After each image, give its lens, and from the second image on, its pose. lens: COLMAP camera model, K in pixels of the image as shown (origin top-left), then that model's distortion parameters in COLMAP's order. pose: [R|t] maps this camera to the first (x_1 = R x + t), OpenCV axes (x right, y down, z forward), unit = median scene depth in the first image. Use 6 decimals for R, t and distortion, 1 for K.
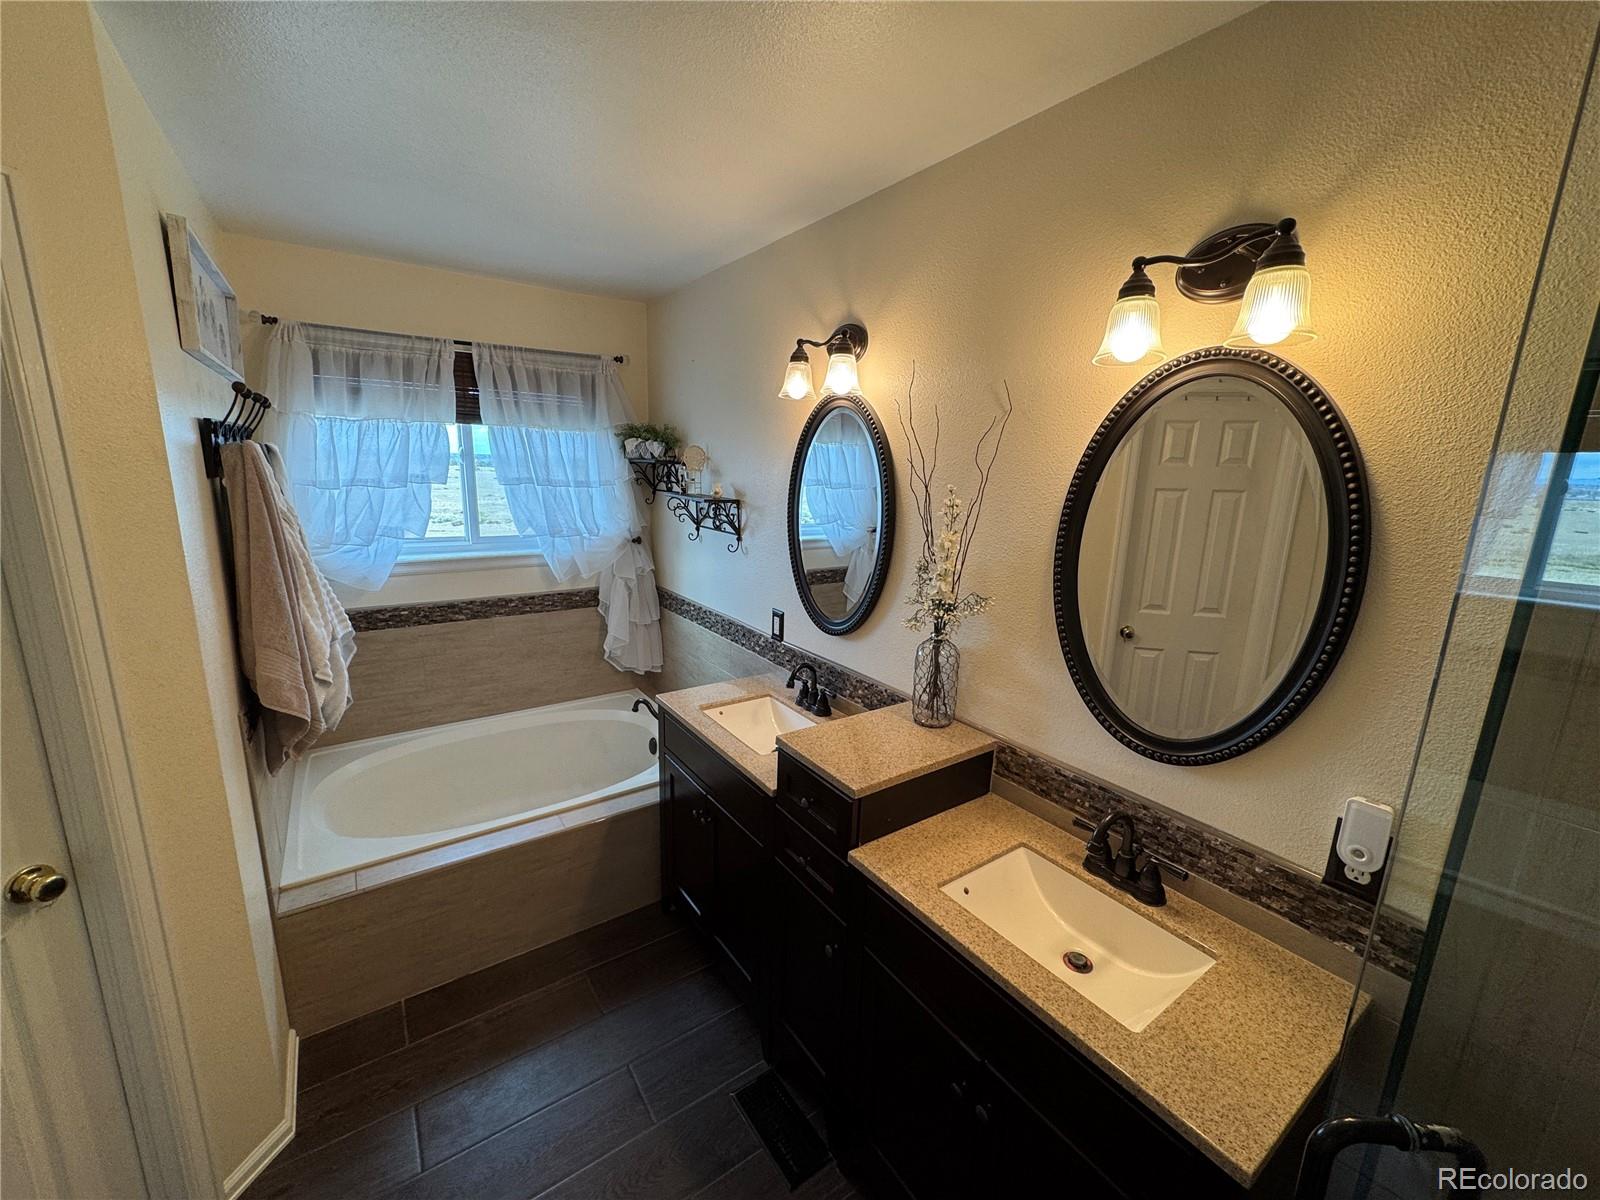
lens RADIAL K [[635.5, 0, 801.8], [0, 635.5, 607.2], [0, 0, 1]] dist [0.001665, -0.000197]
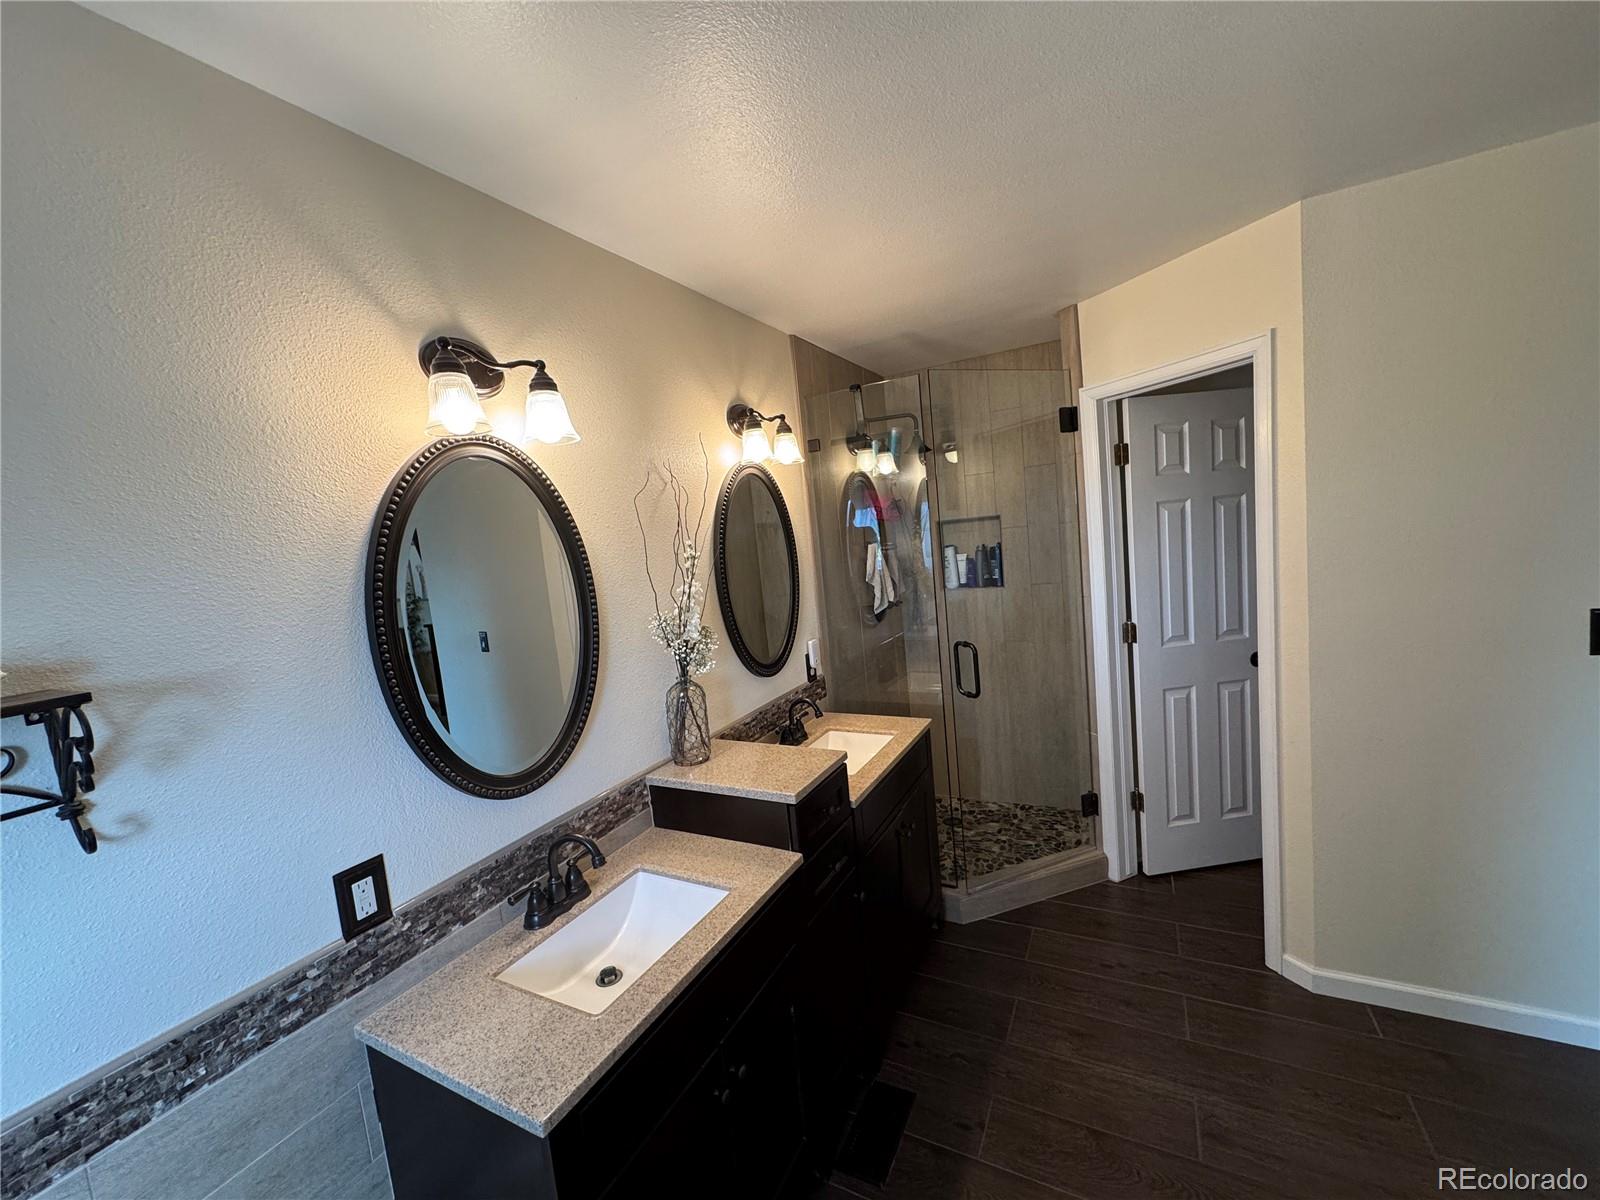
lens RADIAL K [[635.5, 0, 801.7], [0, 635.5, 590.6], [0, 0, 1]] dist [0.001665, -0.000197]
pose [[-0.453537, -0.078206, 0.887800, -0.656855], [0.270343, 0.937136, 0.220658, -0.223817], [-0.849246, 0.340087, -0.403883, 0.963319]]
